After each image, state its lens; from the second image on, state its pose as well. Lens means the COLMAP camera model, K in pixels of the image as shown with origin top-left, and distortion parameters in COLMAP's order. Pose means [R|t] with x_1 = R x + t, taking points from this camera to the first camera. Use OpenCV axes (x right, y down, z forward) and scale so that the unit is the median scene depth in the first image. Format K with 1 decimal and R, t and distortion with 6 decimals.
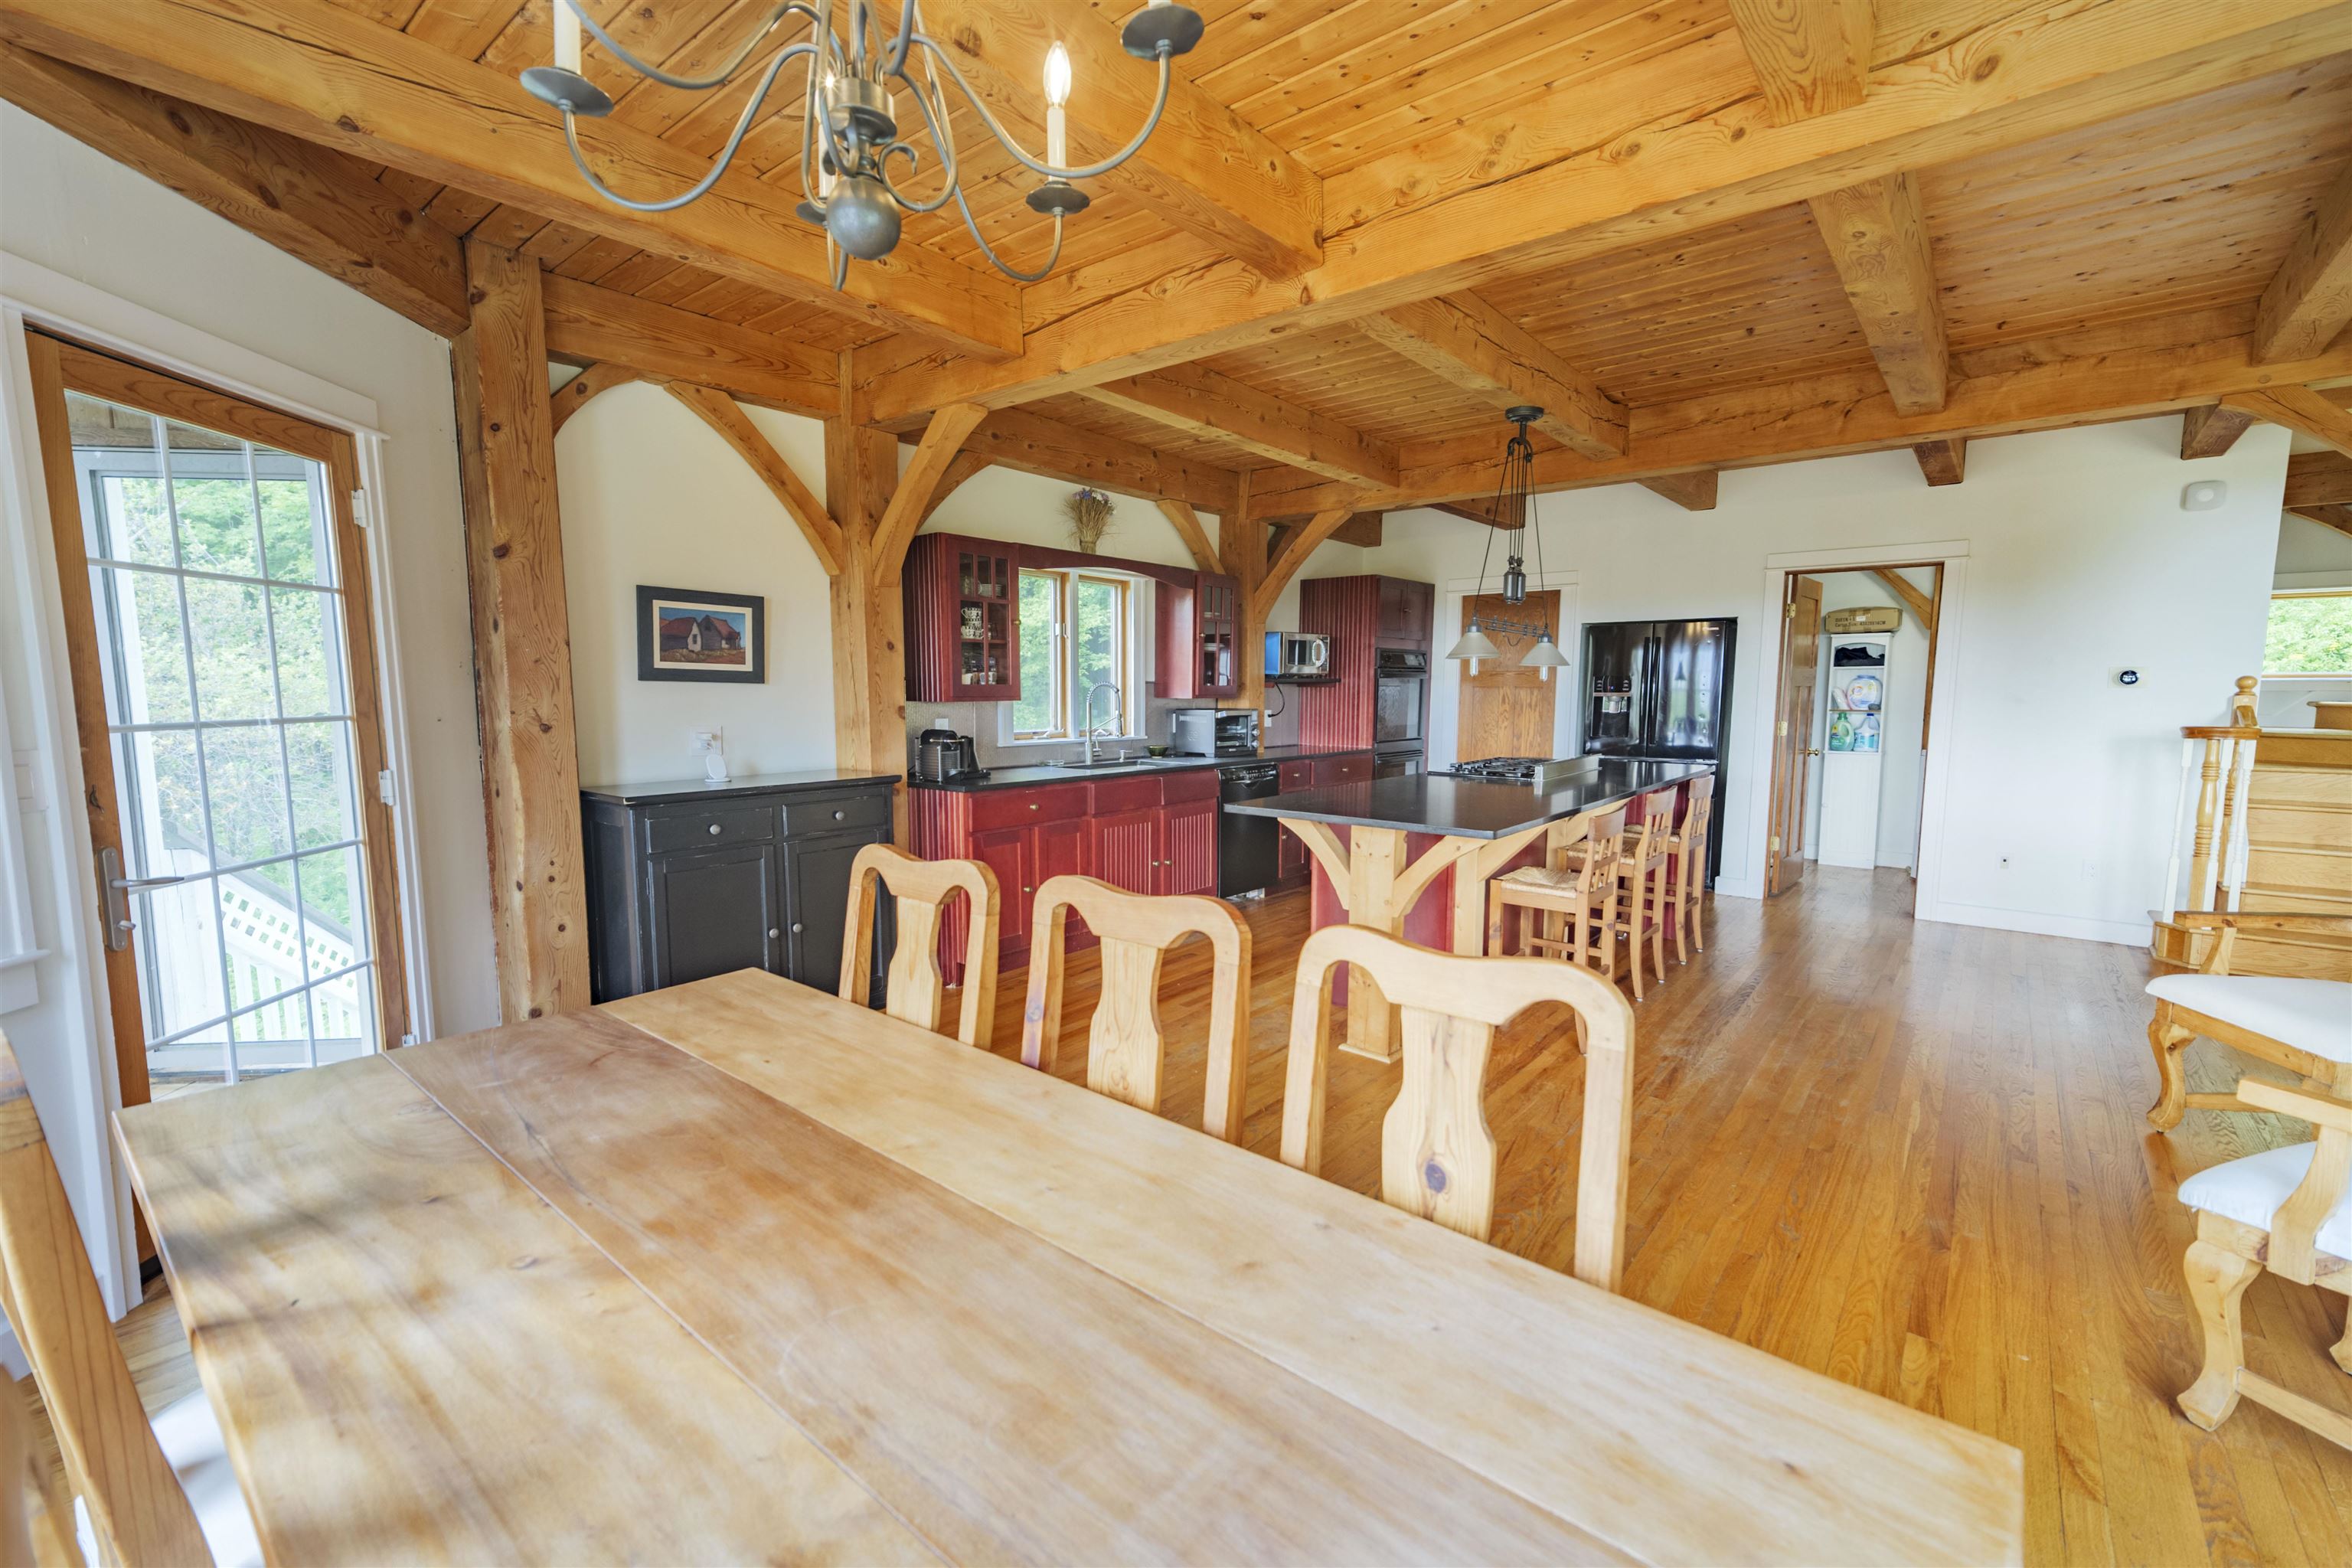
lens RADIAL K [[965.4, 0, 1176.0], [0, 965.4, 784.0], [0, 0, 1]] dist [0.001144, 0.000131]
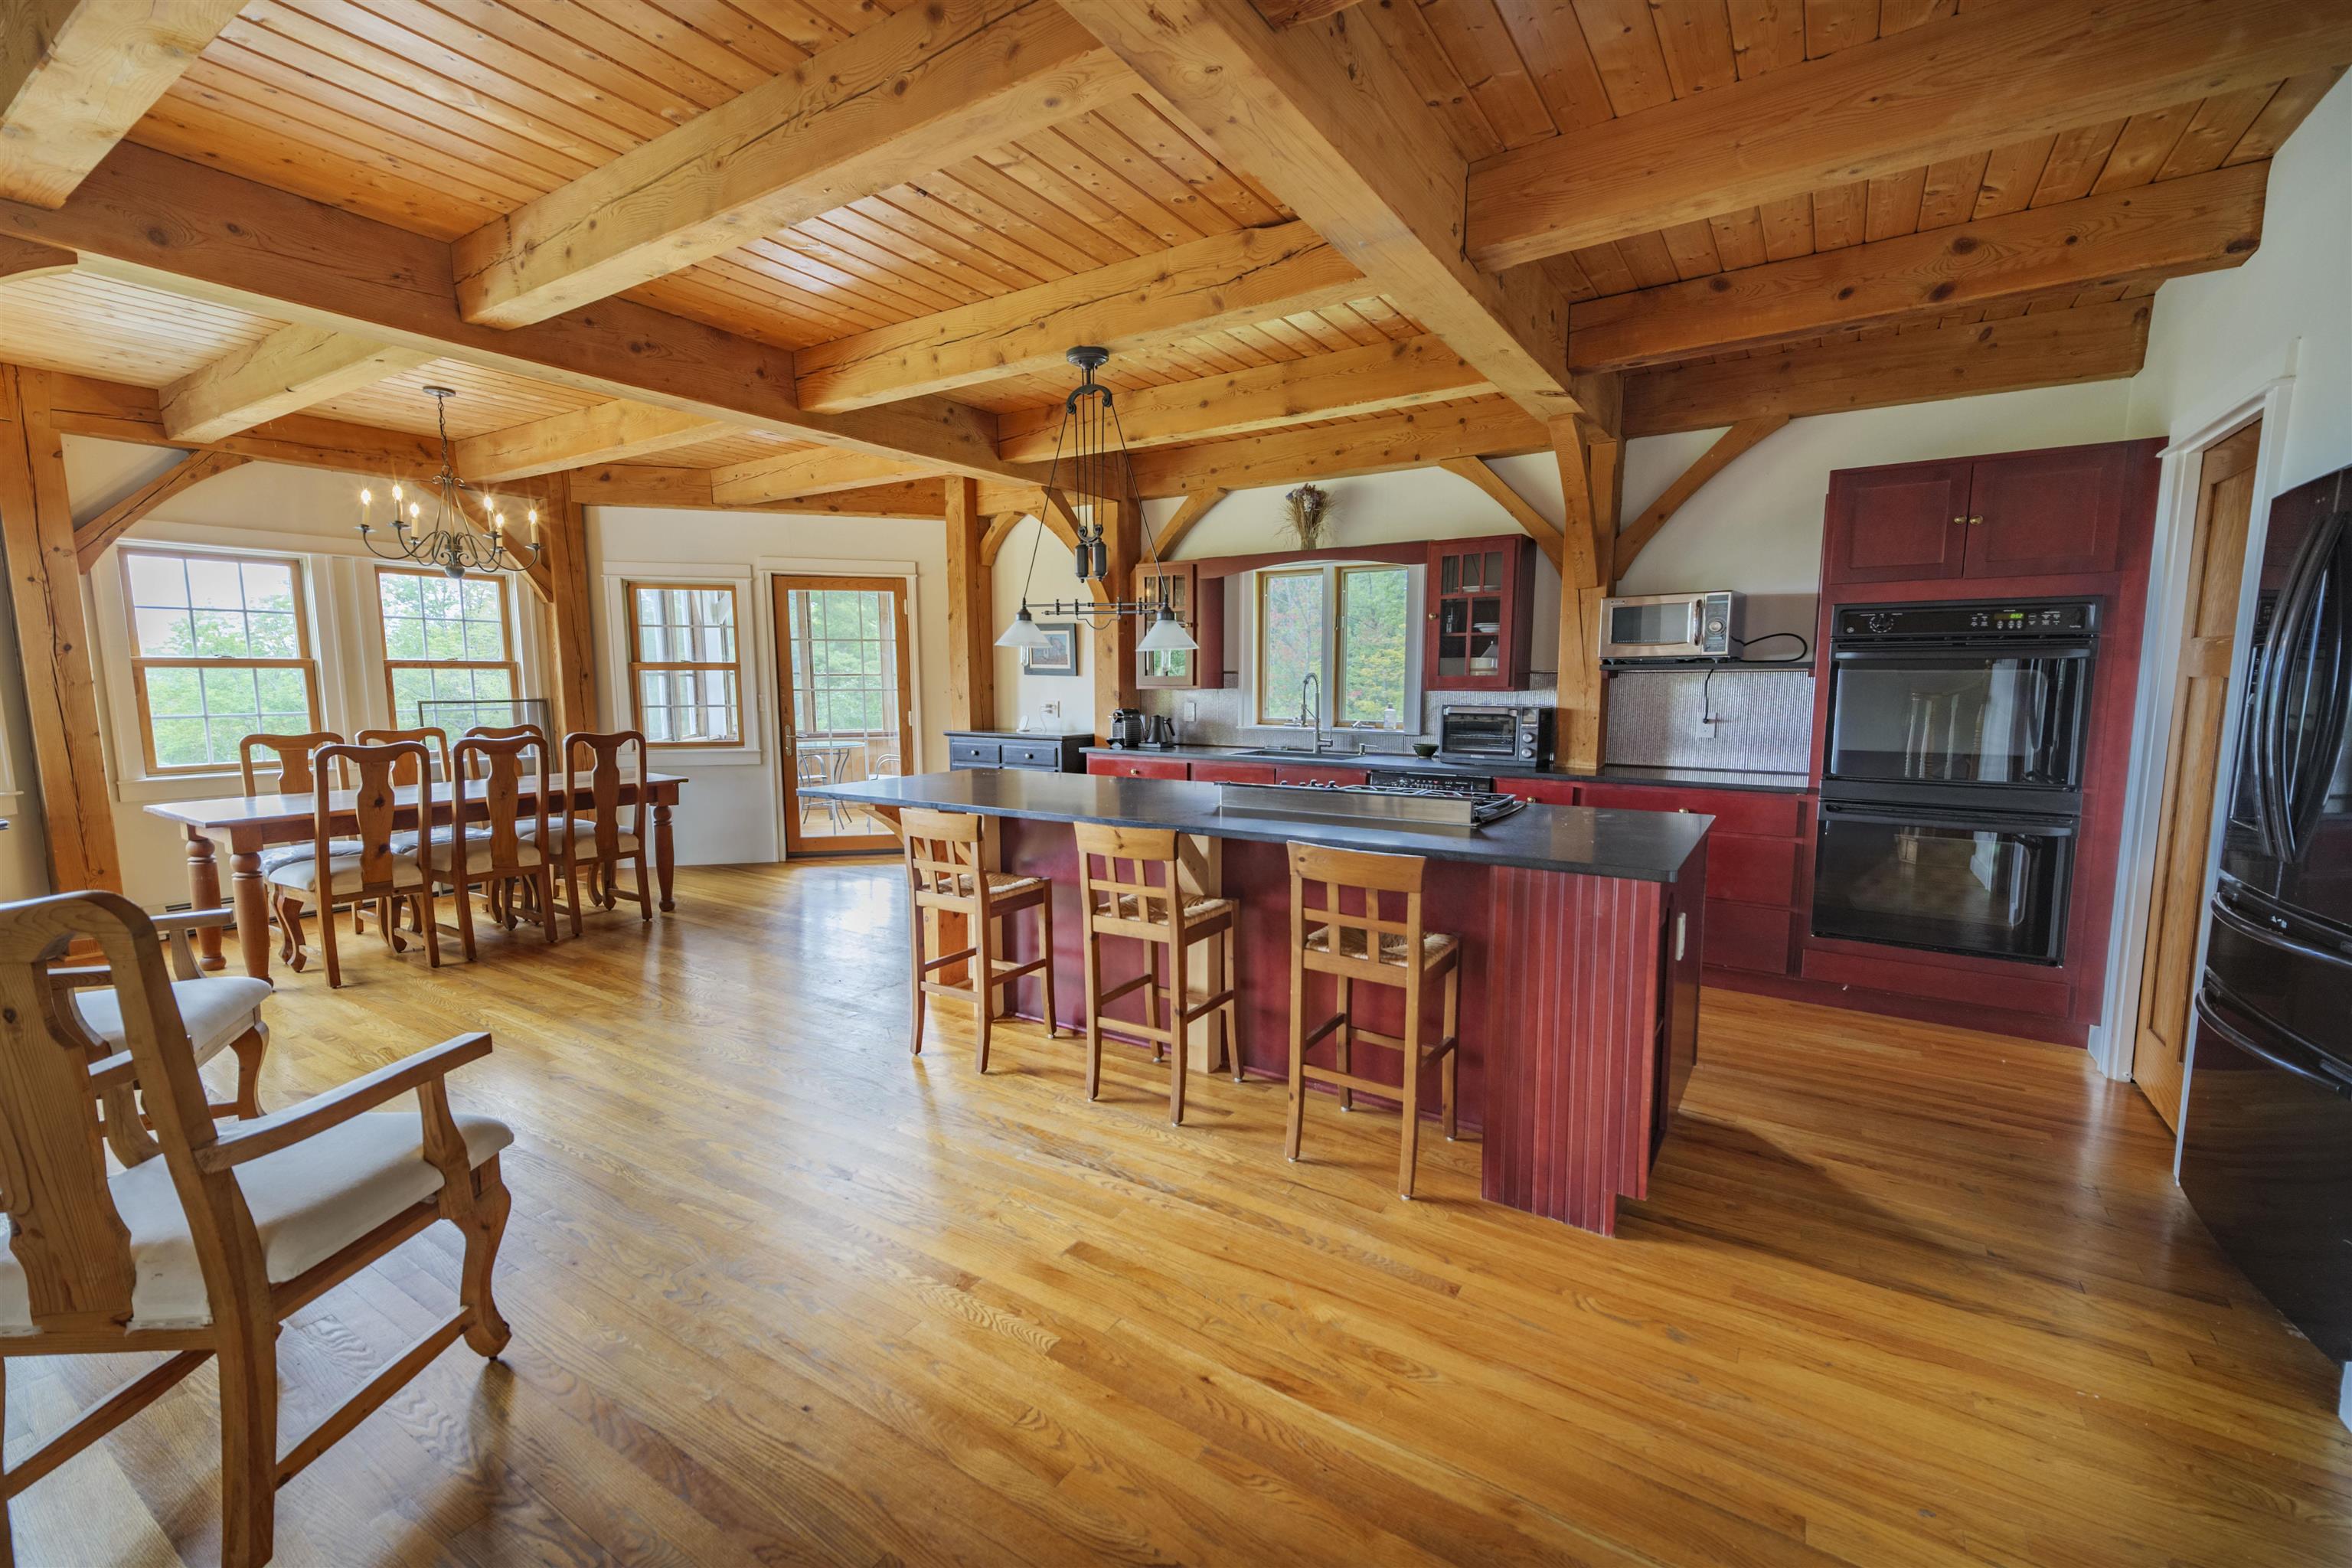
lens RADIAL K [[965.4, 0, 1176.0], [0, 965.4, 784.0], [0, 0, 1]] dist [0.001144, 0.000131]
pose [[0.092493, 0.112036, -0.989390, 0.956712], [-0.106570, 0.989056, 0.102036, -0.086000], [0.989994, 0.096002, 0.103420, 0.801585]]
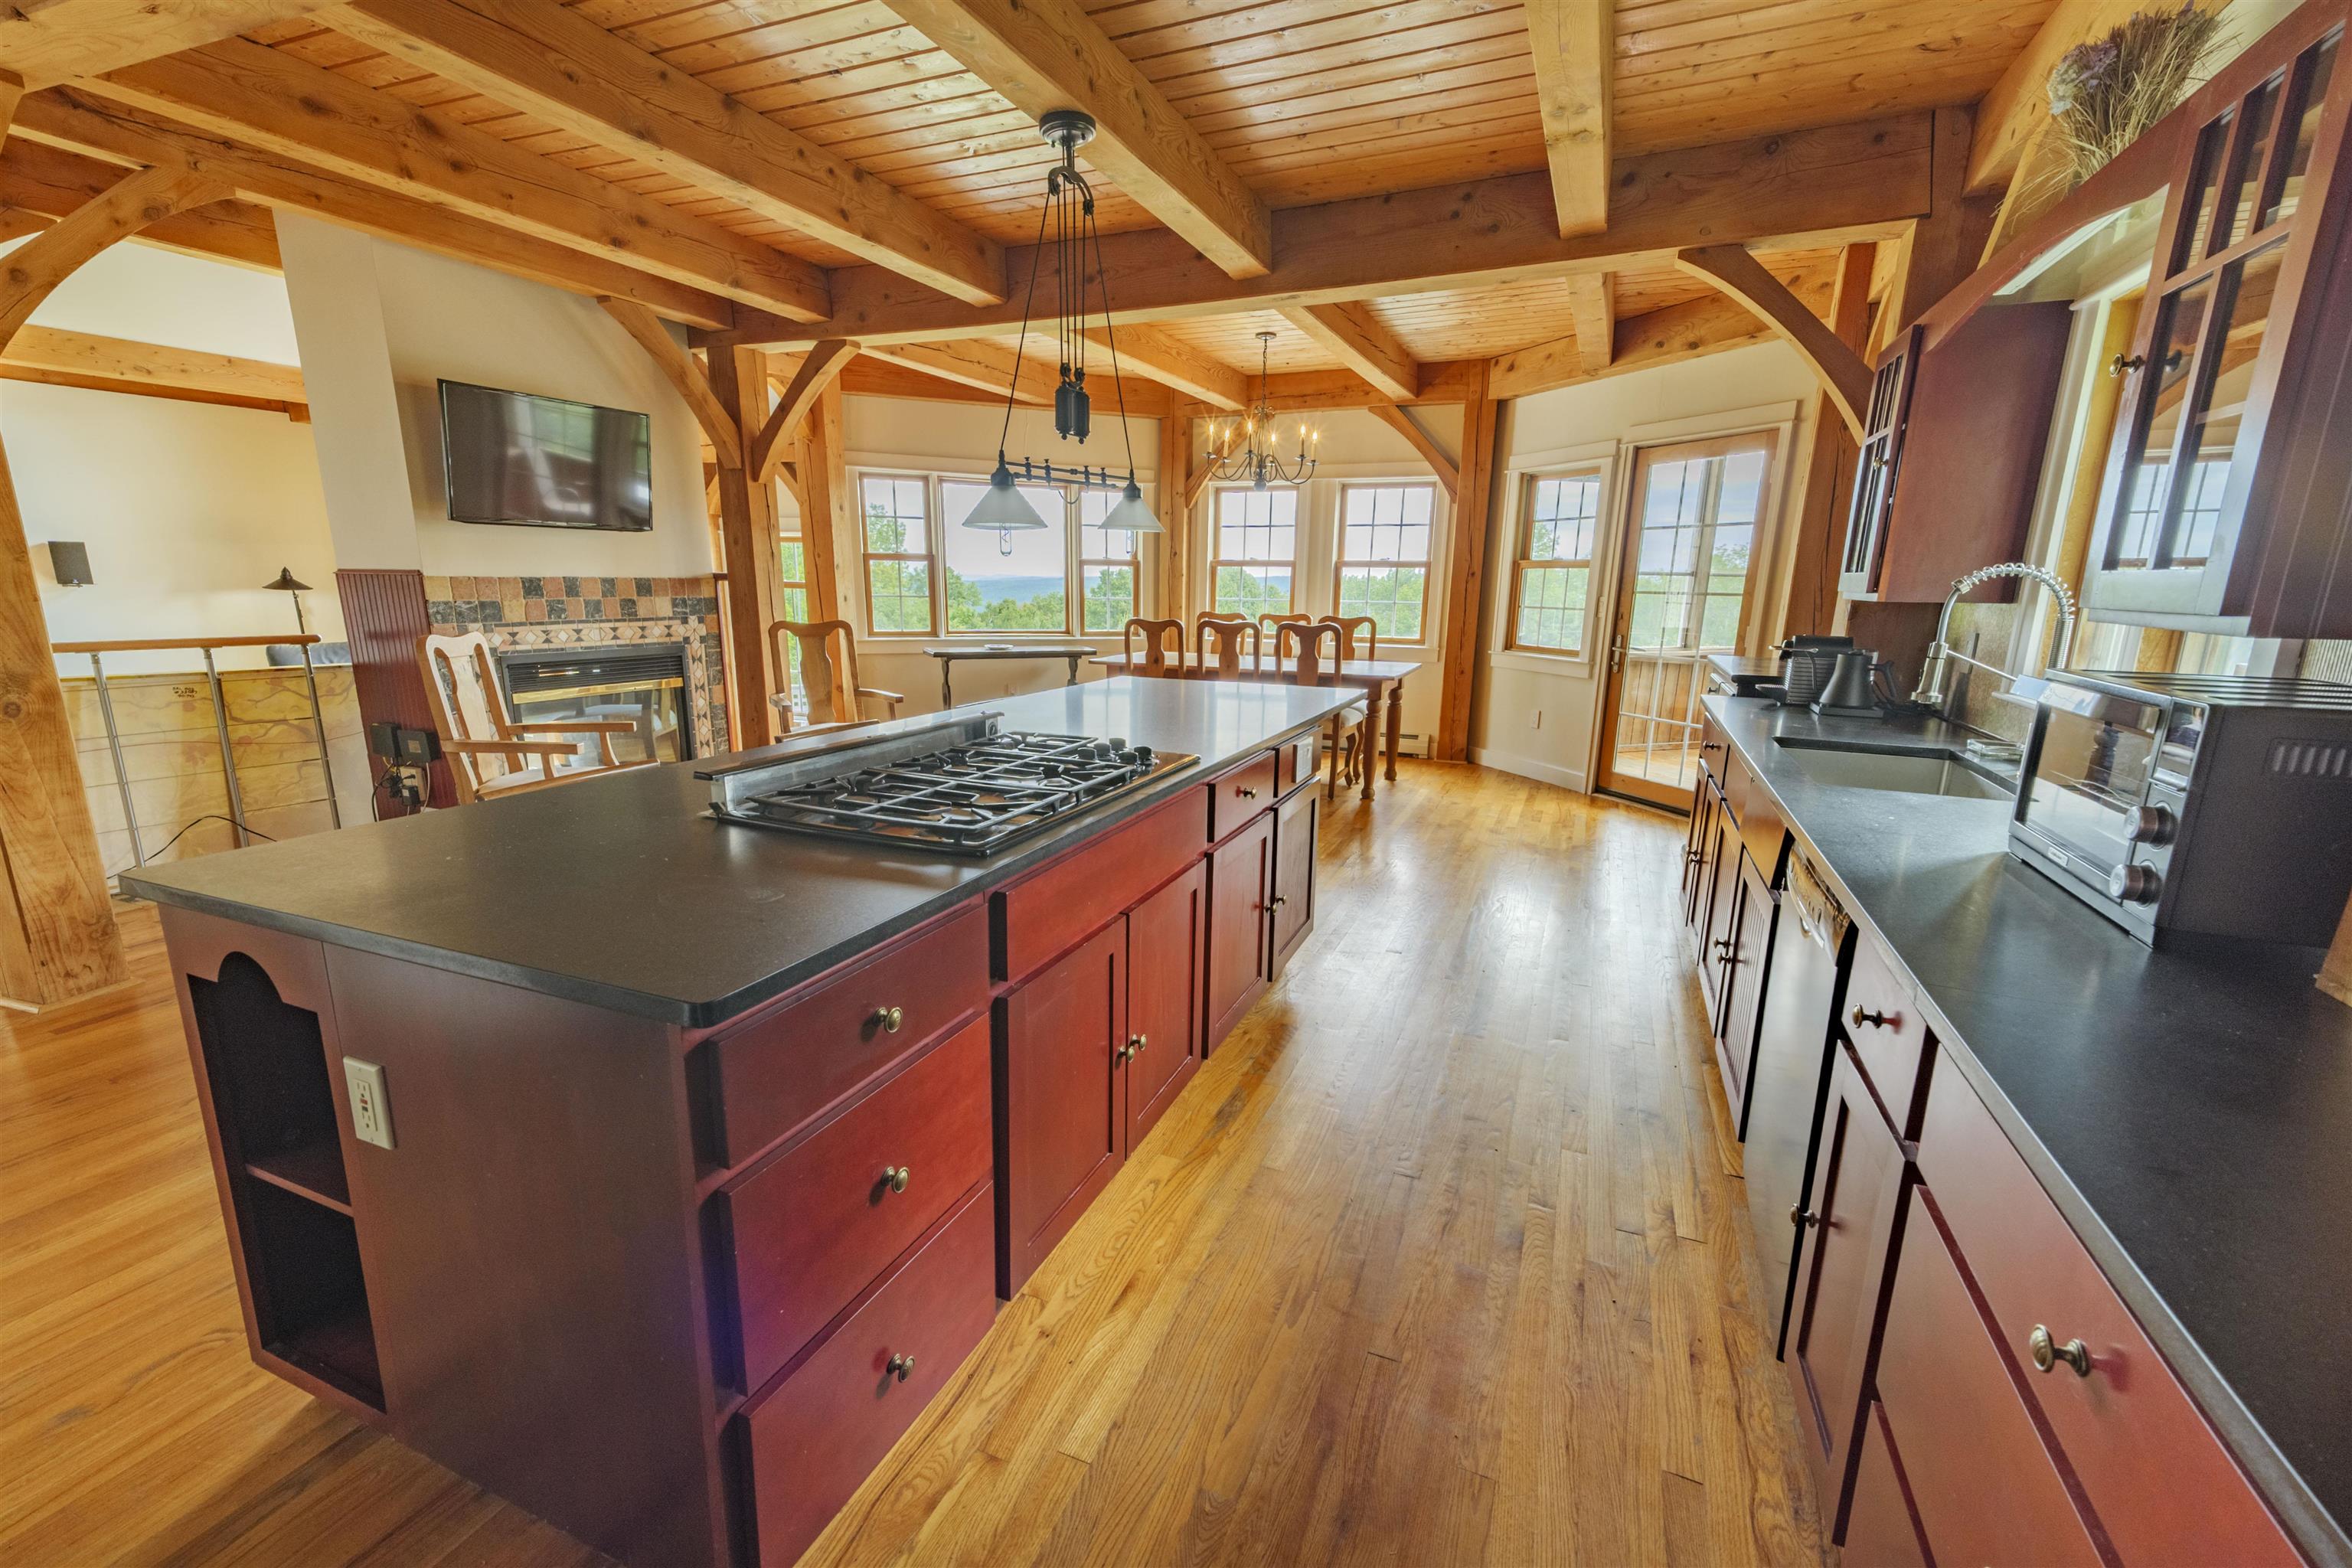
lens RADIAL K [[965.4, 0, 1176.0], [0, 965.4, 784.0], [0, 0, 1]] dist [0.001144, 0.000131]
pose [[-0.965731, 0.045368, -0.255551, 0.348509], [-0.037884, 0.949421, 0.311714, -0.135597], [0.256767, 0.310713, -0.915166, 1.335168]]
